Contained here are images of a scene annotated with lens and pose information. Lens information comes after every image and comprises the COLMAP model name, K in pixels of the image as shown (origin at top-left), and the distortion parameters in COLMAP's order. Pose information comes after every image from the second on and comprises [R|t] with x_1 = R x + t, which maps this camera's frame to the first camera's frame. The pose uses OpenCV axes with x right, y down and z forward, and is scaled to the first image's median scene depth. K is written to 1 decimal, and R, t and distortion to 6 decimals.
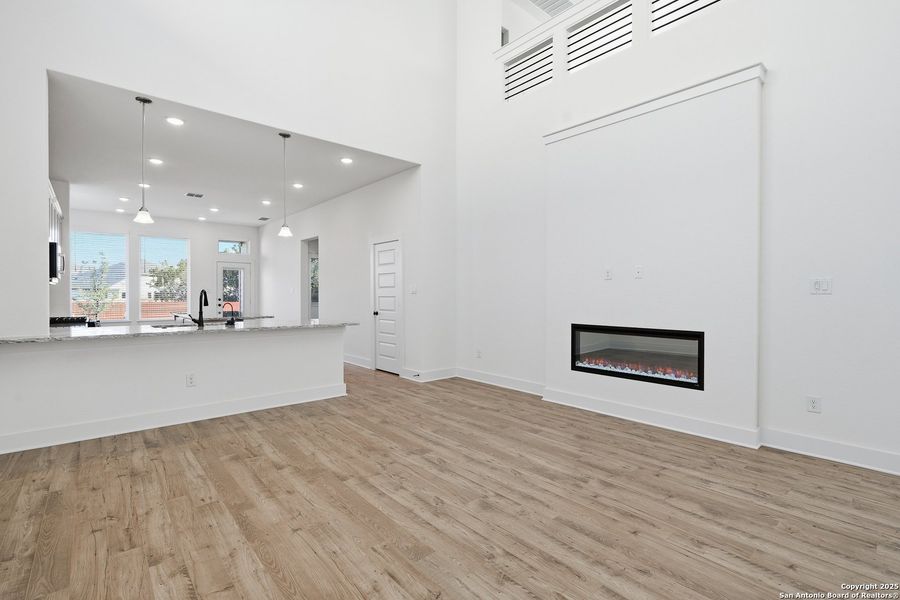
lens RADIAL K [[415.1, 0, 448.4], [0, 415.1, 293.5], [0, 0, 1]] dist [-0.018376, 0.007759]
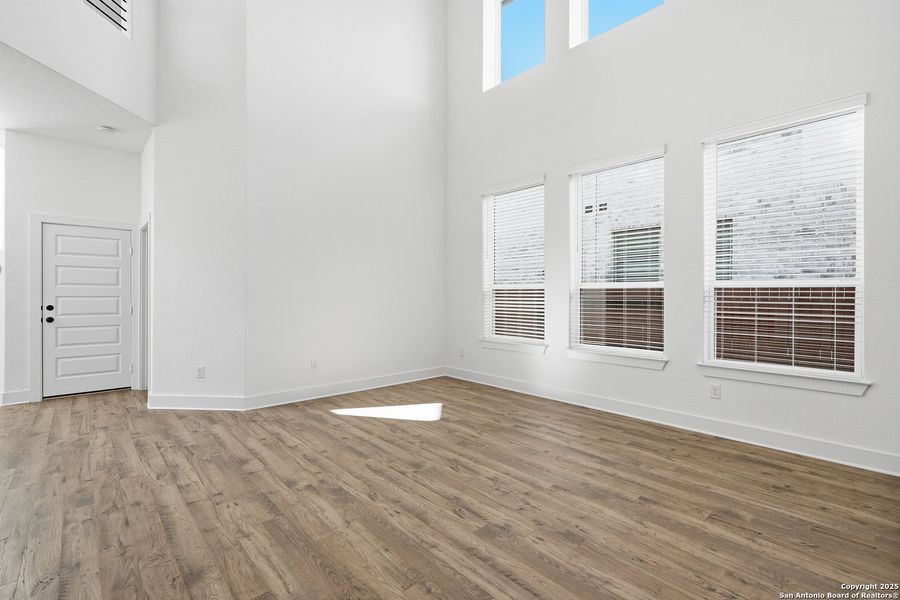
lens RADIAL K [[415.1, 0, 448.4], [0, 415.1, 293.5], [0, 0, 1]] dist [-0.018376, 0.007759]
pose [[-0.999618, -0.007049, -0.026728, 0.028785], [-0.006991, 0.999973, -0.002278, -0.002088], [0.026743, -0.002090, -0.999640, 1.940331]]
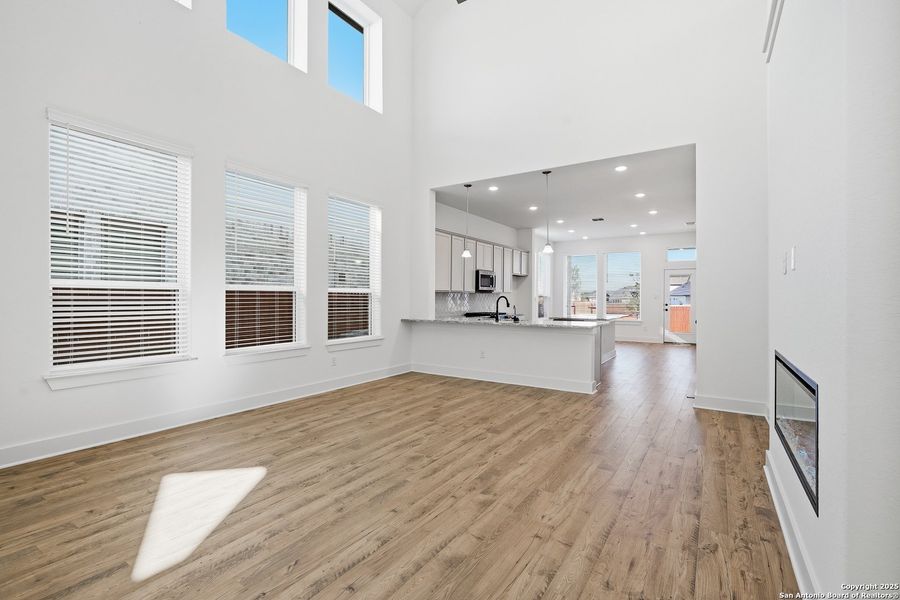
lens RADIAL K [[409.0, 0, 452.8], [0, 409.0, 297.4], [0, 0, 1]] dist [-0.015678, 0.007356]
pose [[0.285443, -0.000841, -0.958395, 1.201263], [-0.002916, 0.999994, -0.001746, -0.003614], [0.958391, 0.003293, 0.285439, 0.636764]]
